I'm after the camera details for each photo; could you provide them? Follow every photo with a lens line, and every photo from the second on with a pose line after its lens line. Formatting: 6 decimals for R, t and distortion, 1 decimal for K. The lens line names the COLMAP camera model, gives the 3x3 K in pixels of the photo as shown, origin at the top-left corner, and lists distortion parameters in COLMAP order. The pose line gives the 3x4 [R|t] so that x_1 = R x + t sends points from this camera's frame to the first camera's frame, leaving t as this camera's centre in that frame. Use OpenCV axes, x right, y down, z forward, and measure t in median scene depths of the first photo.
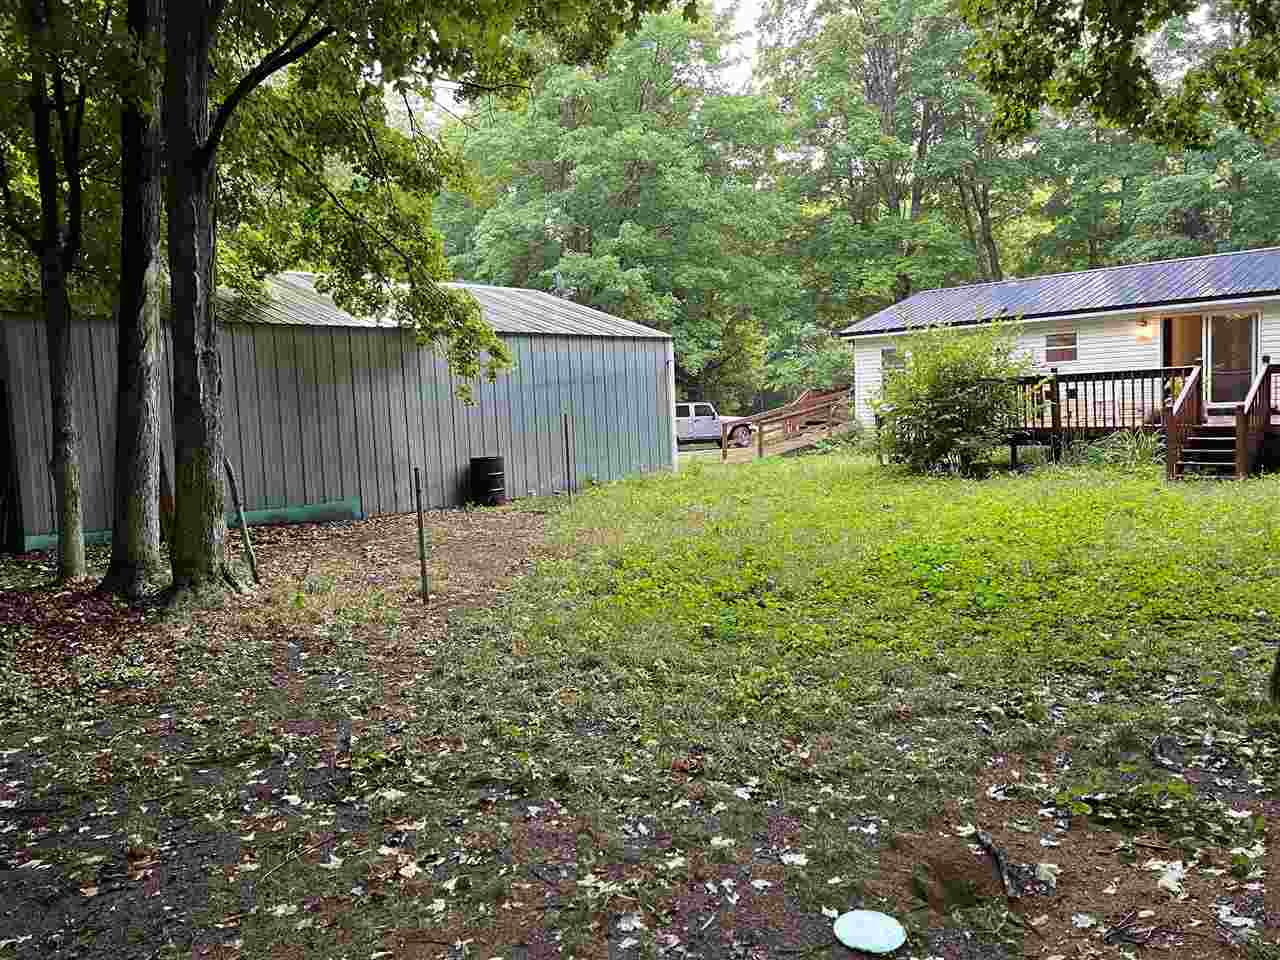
lens RADIAL K [[957.7, 0, 638.6], [0, 957.7, 456.5], [0, 0, 1]] dist [0.133758, -0.187906]
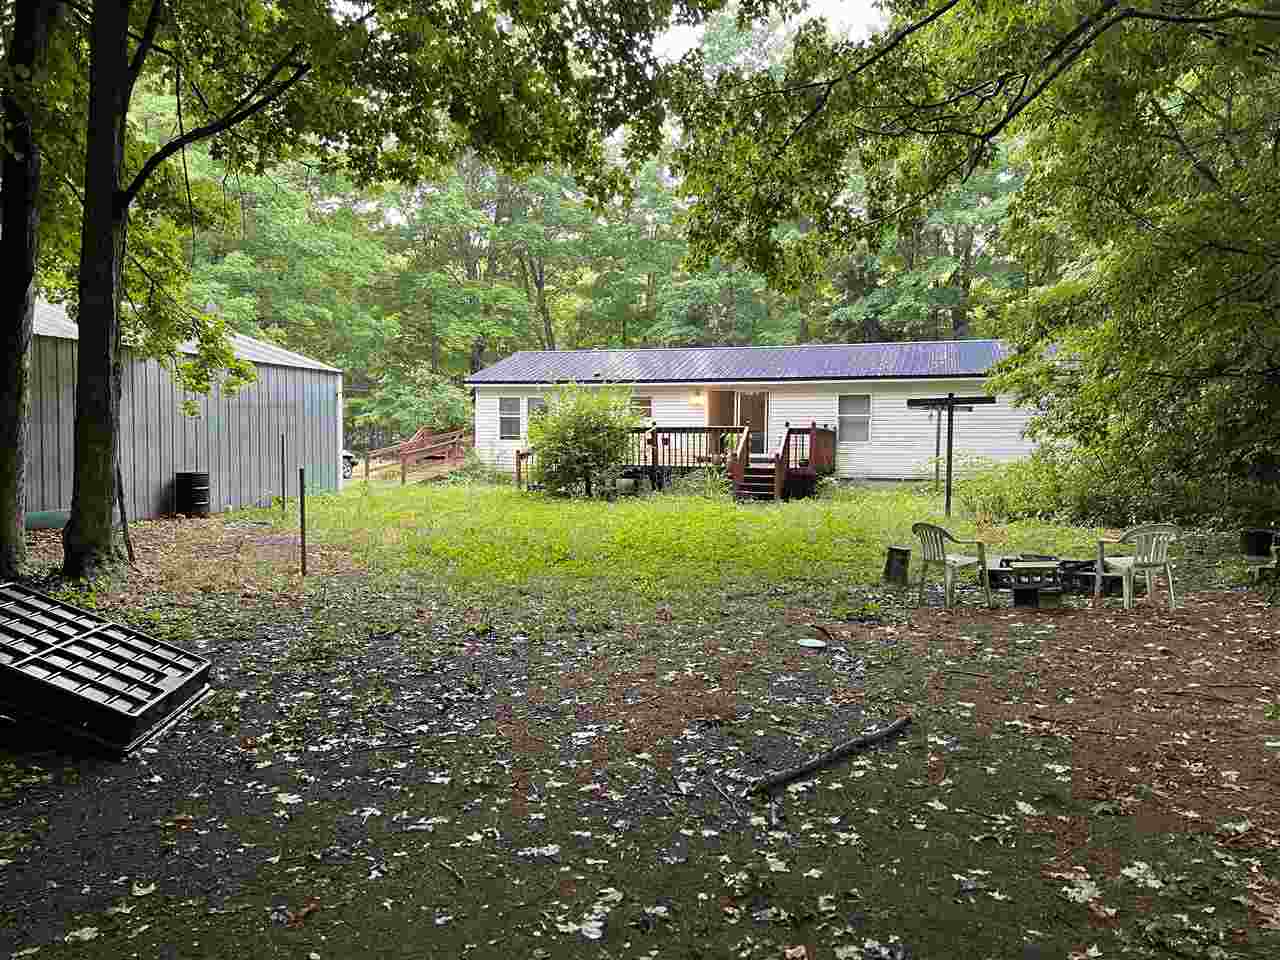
lens RADIAL K [[966.3, 0, 640.0], [0, 966.3, 480.0], [0, 0, 1]] dist [0.034857, -0.001409]
pose [[0.877318, 0.031563, 0.478871, -0.227907], [-0.021058, 0.999406, -0.027292, 0.026447], [-0.479448, 0.013860, 0.877461, -0.162902]]
